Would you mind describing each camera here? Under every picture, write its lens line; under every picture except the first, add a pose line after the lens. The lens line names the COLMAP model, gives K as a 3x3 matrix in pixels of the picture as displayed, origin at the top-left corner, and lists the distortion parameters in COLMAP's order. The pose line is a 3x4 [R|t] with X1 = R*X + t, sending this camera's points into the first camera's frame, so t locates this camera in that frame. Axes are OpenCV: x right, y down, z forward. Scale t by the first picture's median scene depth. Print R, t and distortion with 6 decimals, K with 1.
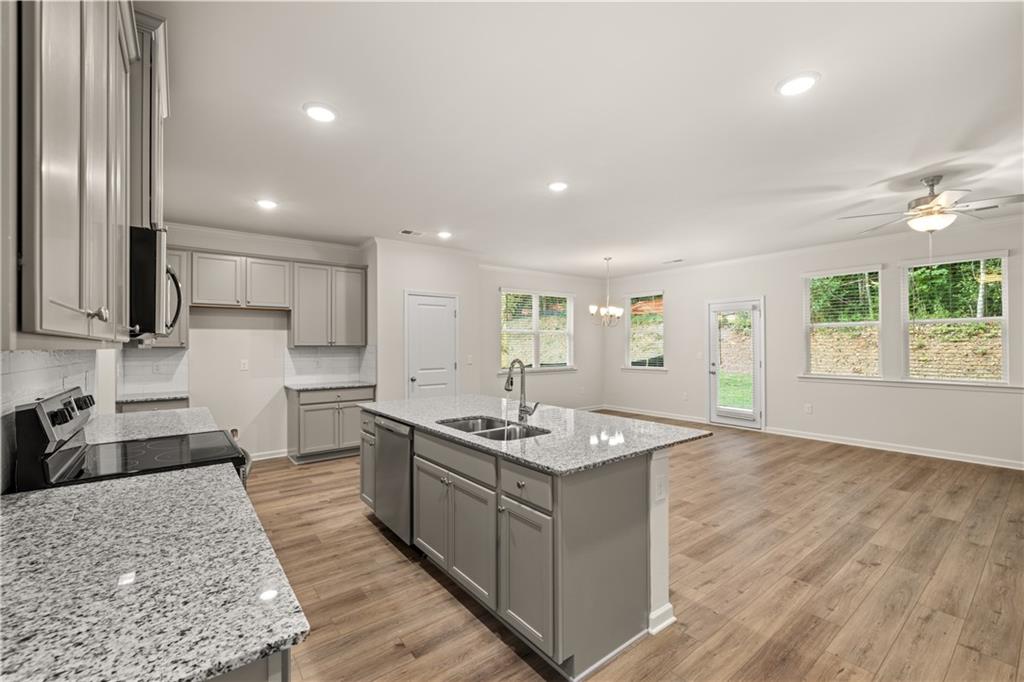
lens RADIAL K [[428.2, 0, 509.9], [0, 428.2, 341.2], [0, 0, 1]] dist [-0.001633, -0.000756]
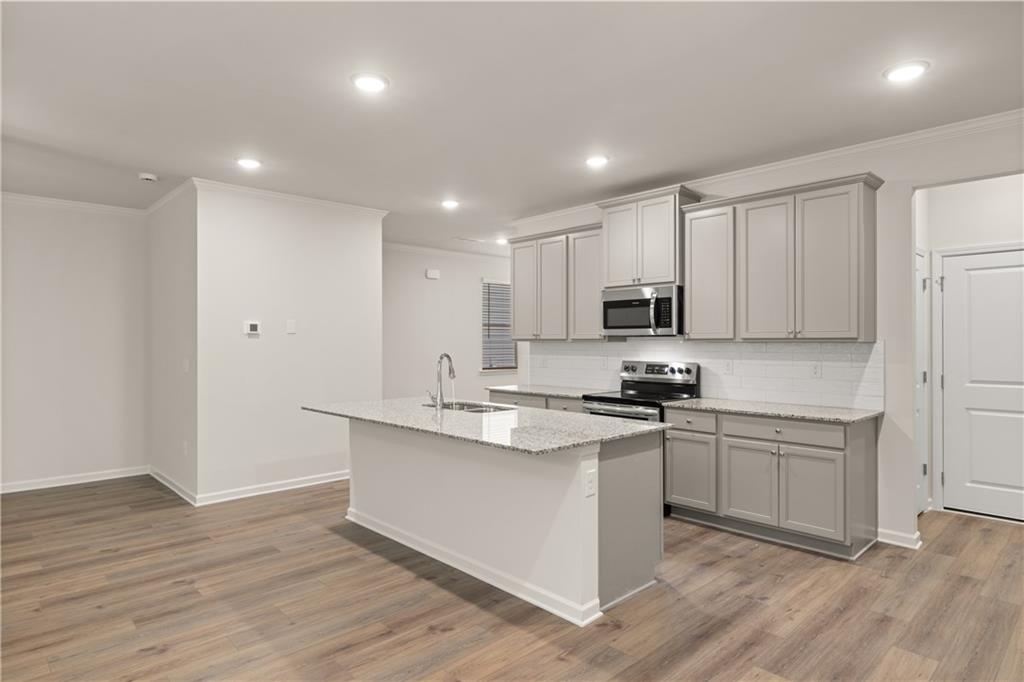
lens RADIAL K [[577.7, 0, 510.9], [0, 577.7, 342.5], [0, 0, 1]] dist [-0.000027, -0.000109]
pose [[-0.994633, 0.008423, -0.103122, -0.001281], [0.009163, 0.999935, -0.006713, 0.015638], [0.103059, -0.007622, -0.994646, 1.674771]]
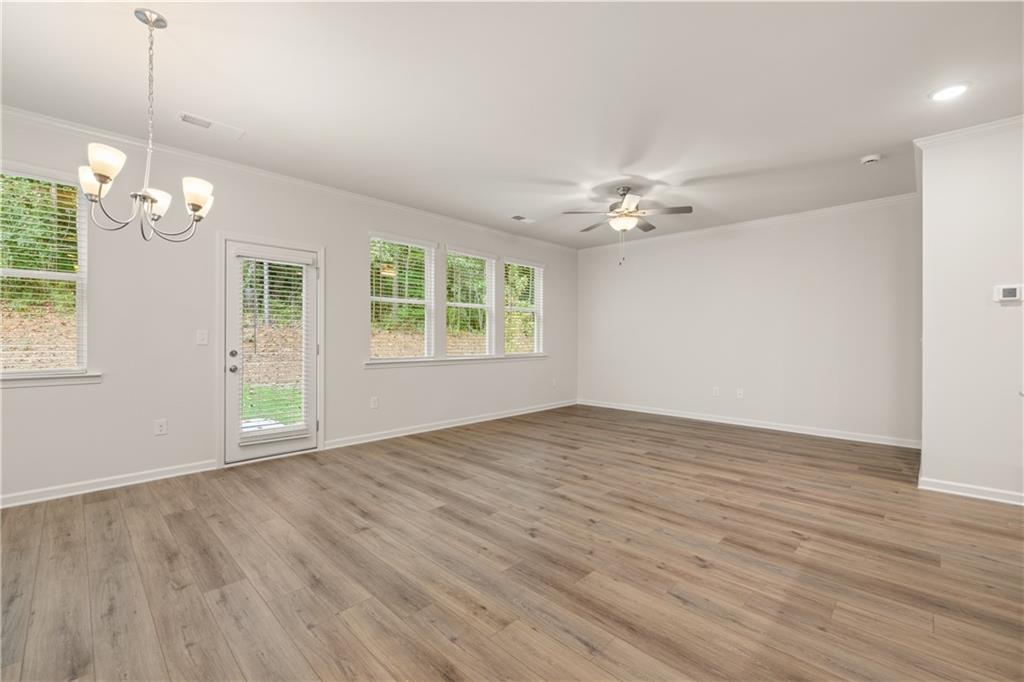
lens RADIAL K [[428.2, 0, 509.9], [0, 428.2, 338.5], [0, 0, 1]] dist [-0.001633, -0.000756]
pose [[-0.140155, 0.006929, 0.990105, -0.188812], [-0.009975, 0.999915, -0.008410, 0.064730], [-0.990079, -0.011055, -0.140074, 1.322905]]
